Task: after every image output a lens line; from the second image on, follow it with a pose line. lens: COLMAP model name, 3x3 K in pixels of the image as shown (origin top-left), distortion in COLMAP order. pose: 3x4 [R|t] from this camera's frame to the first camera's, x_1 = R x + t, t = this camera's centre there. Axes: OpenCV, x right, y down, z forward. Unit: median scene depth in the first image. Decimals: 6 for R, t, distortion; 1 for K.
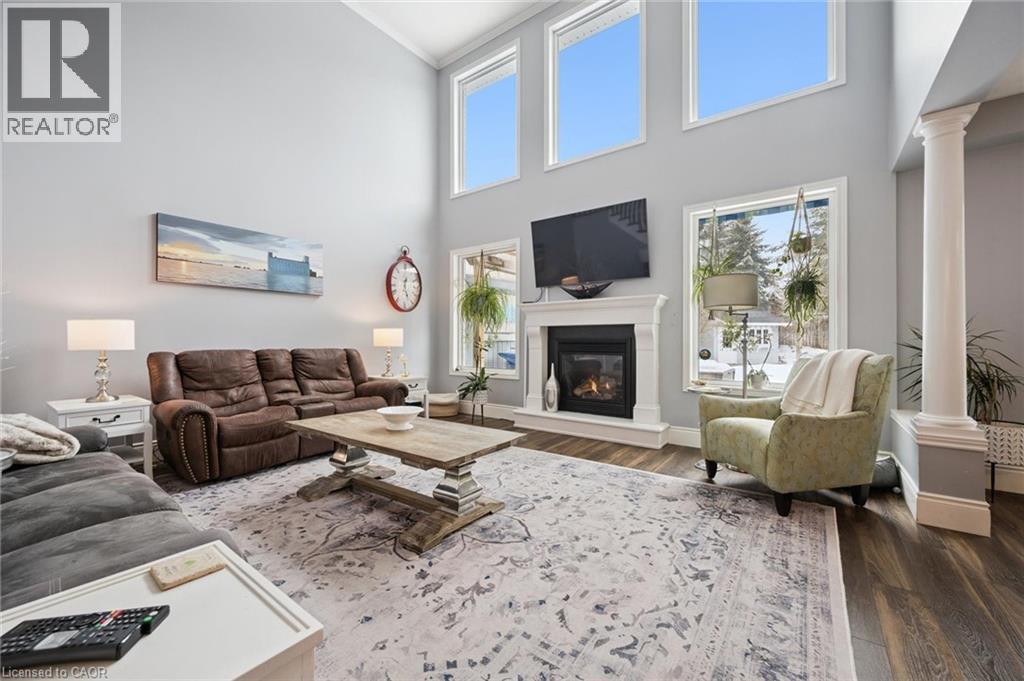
lens RADIAL K [[403.1, 0, 515.6], [0, 403.1, 343.3], [0, 0, 1]] dist [0.001079, 0.000355]
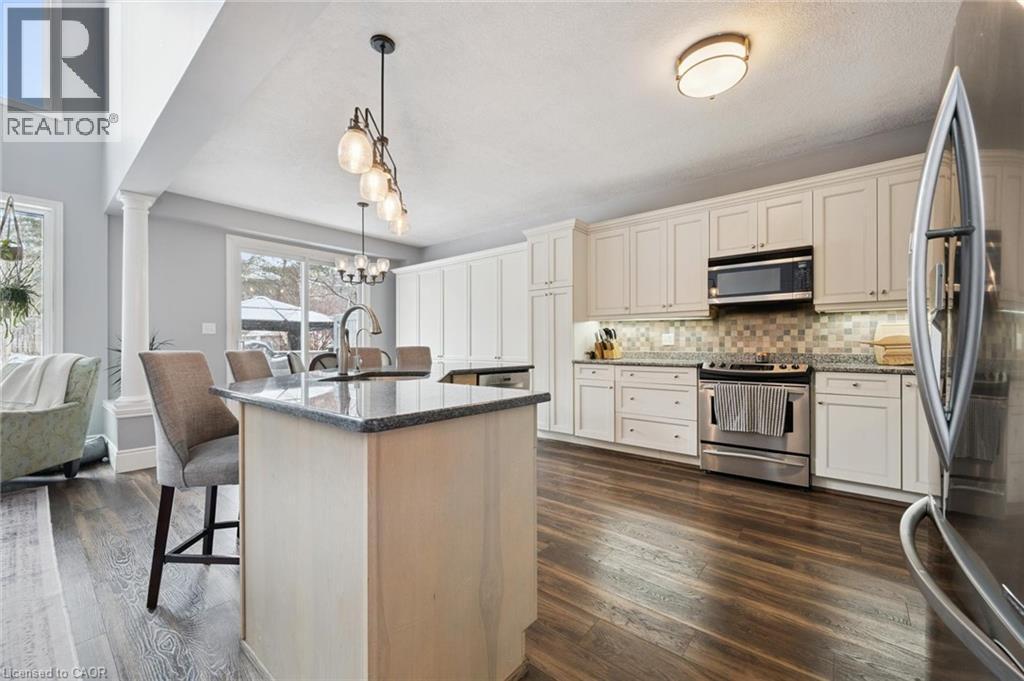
lens RADIAL K [[403.1, 0, 515.6], [0, 403.1, 343.3], [0, 0, 1]] dist [0.001079, 0.000355]
pose [[0.055480, 0.007489, 0.998432, -0.323394], [0.005750, 0.999953, -0.007819, 0.002122], [-0.998443, 0.006174, 0.055435, -0.446689]]
